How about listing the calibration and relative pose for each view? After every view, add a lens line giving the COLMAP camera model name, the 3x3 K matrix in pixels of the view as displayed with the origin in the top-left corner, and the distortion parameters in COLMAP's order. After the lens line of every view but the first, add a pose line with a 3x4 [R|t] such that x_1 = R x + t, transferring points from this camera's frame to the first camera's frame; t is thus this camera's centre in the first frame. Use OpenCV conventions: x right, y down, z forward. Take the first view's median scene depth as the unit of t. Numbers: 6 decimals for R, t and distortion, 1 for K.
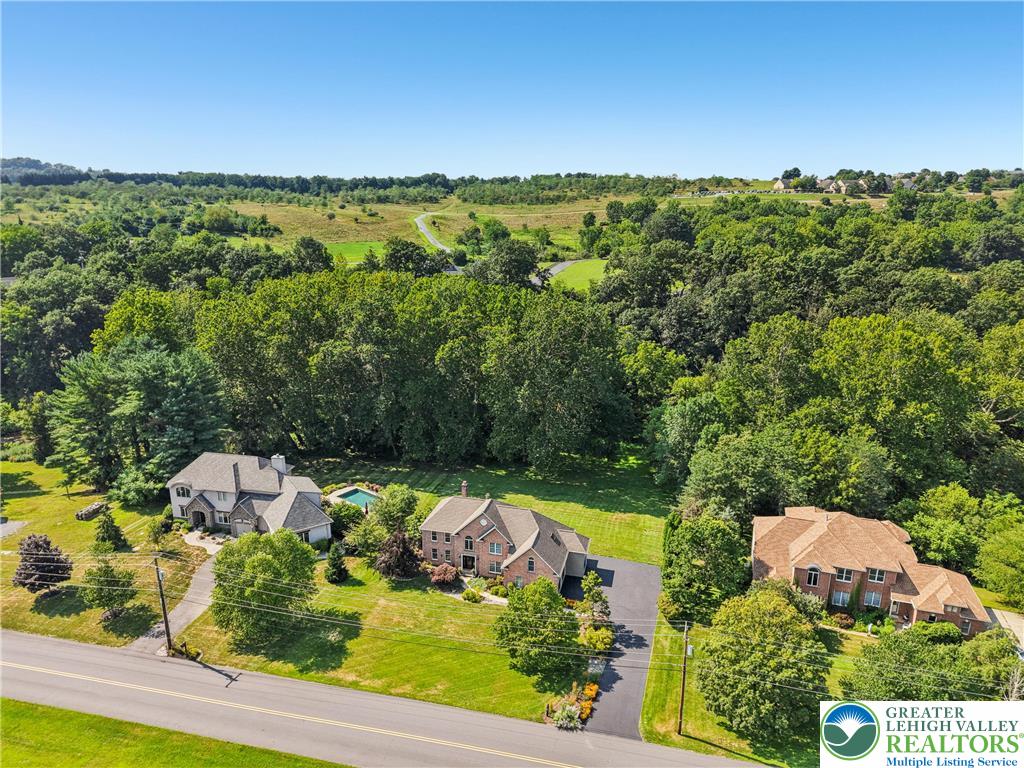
lens RADIAL K [[681.8, 0, 513.4], [0, 681.8, 376.2], [0, 0, 1]] dist [0.019471, -0.019067]
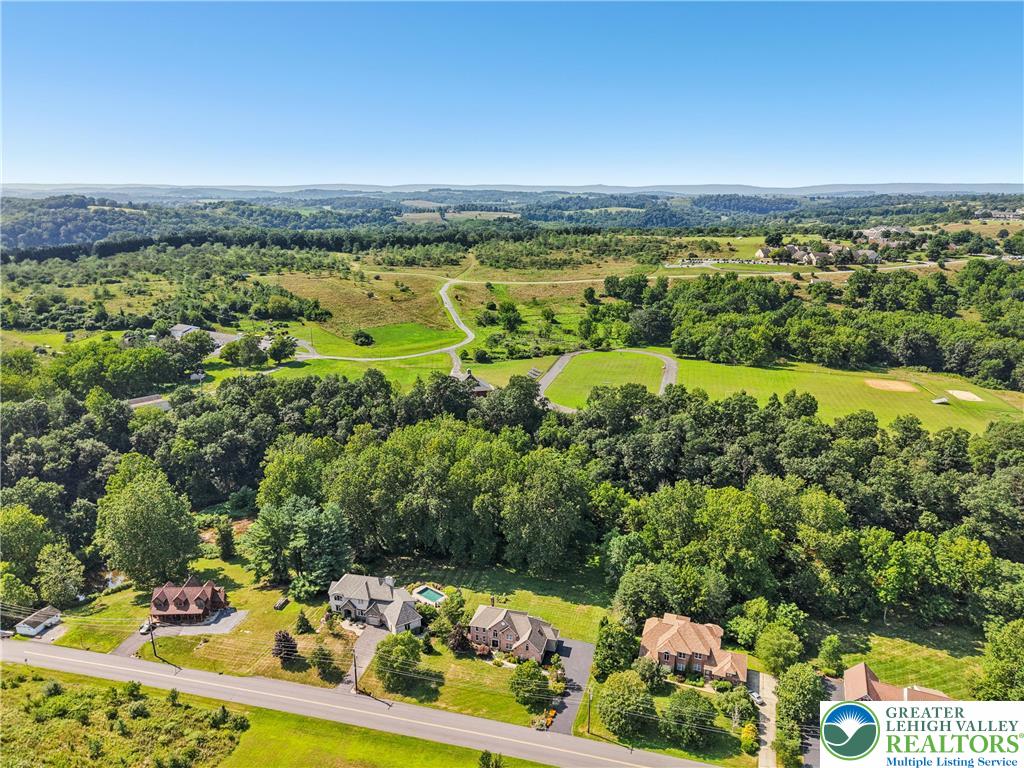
lens RADIAL K [[681.8, 0, 511.9], [0, 681.8, 384.7], [0, 0, 1]] dist [0.019471, -0.019067]
pose [[0.999763, 0.001610, -0.021723, 0.017629], [-0.001379, 0.999942, 0.010663, -0.381861], [0.021739, -0.010631, 0.999707, -0.735010]]
